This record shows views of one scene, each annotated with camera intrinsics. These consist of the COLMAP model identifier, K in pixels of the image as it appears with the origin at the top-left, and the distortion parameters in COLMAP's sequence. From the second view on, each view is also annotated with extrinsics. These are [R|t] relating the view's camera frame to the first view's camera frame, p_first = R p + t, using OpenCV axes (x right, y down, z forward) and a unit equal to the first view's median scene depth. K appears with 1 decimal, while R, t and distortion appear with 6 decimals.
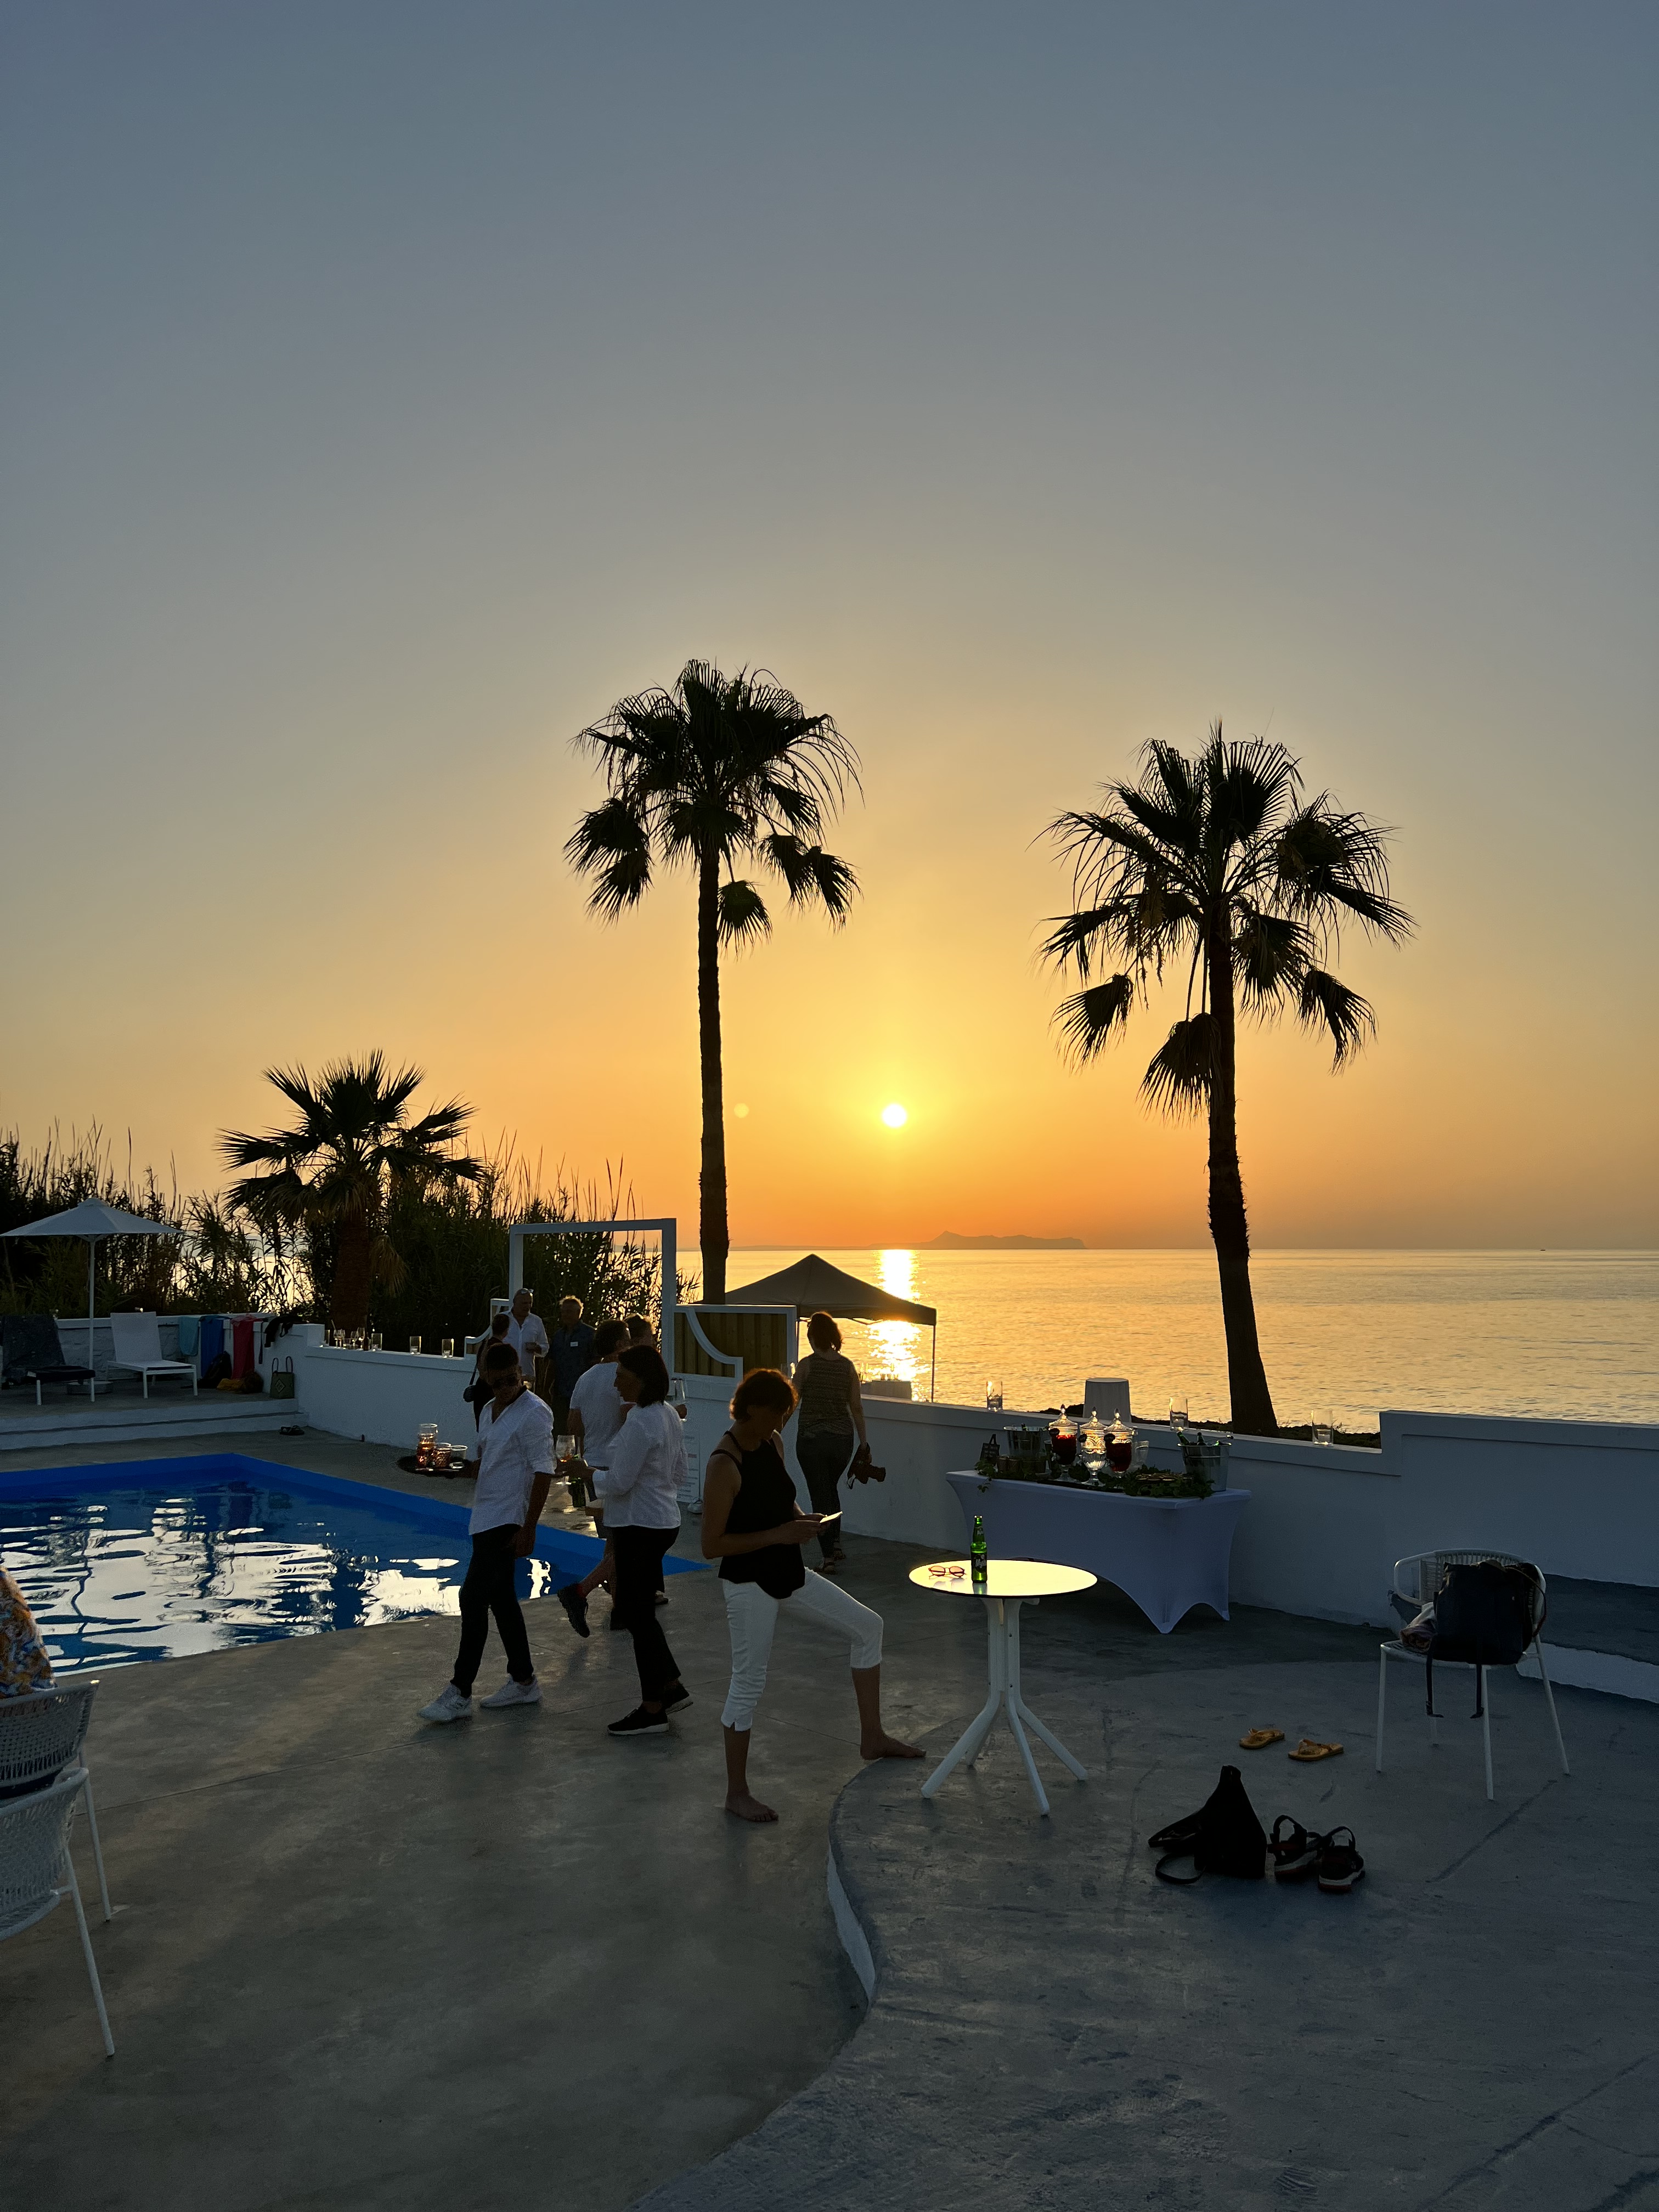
lens RADIAL K [[1696.9, 0, 840.4], [0, 1696.9, 1106.9], [0, 0, 1]] dist [0.041466, -0.031573]
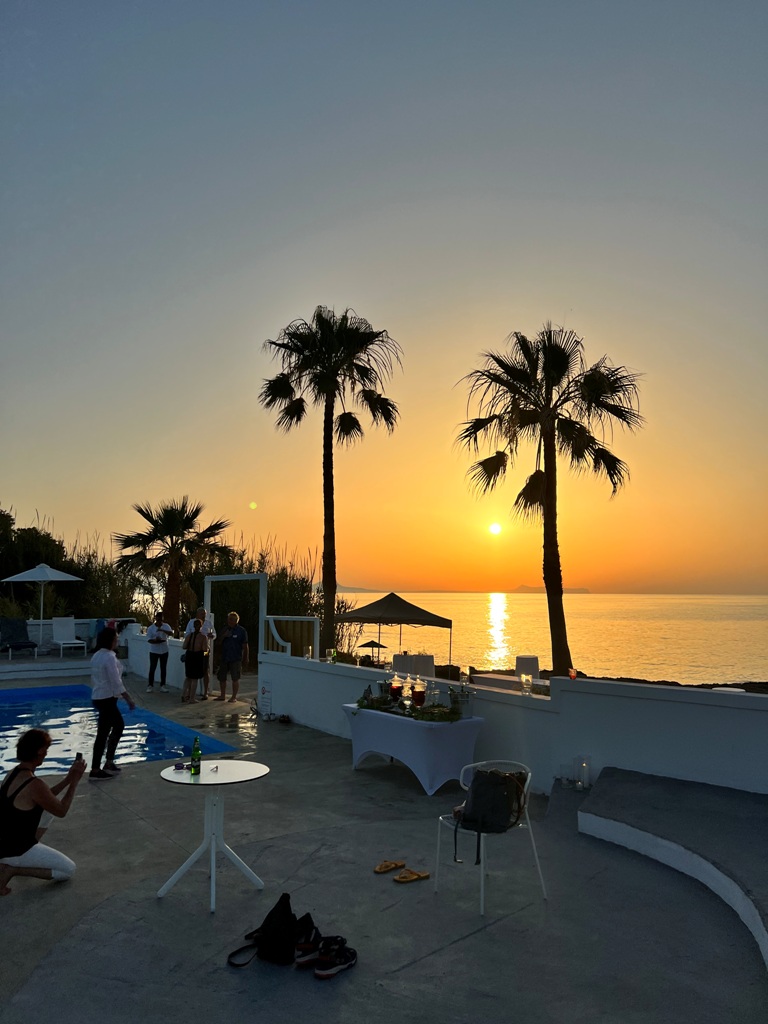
lens RADIAL K [[785.5, 0, 381.9], [0, 785.5, 513.4], [0, 0, 1]] dist [0.041466, -0.031573]
pose [[0.993597, -0.003052, -0.112944, 0.126869], [0.001205, 0.999865, -0.016417, 0.009012], [0.112979, 0.016175, 0.993466, 0.074398]]
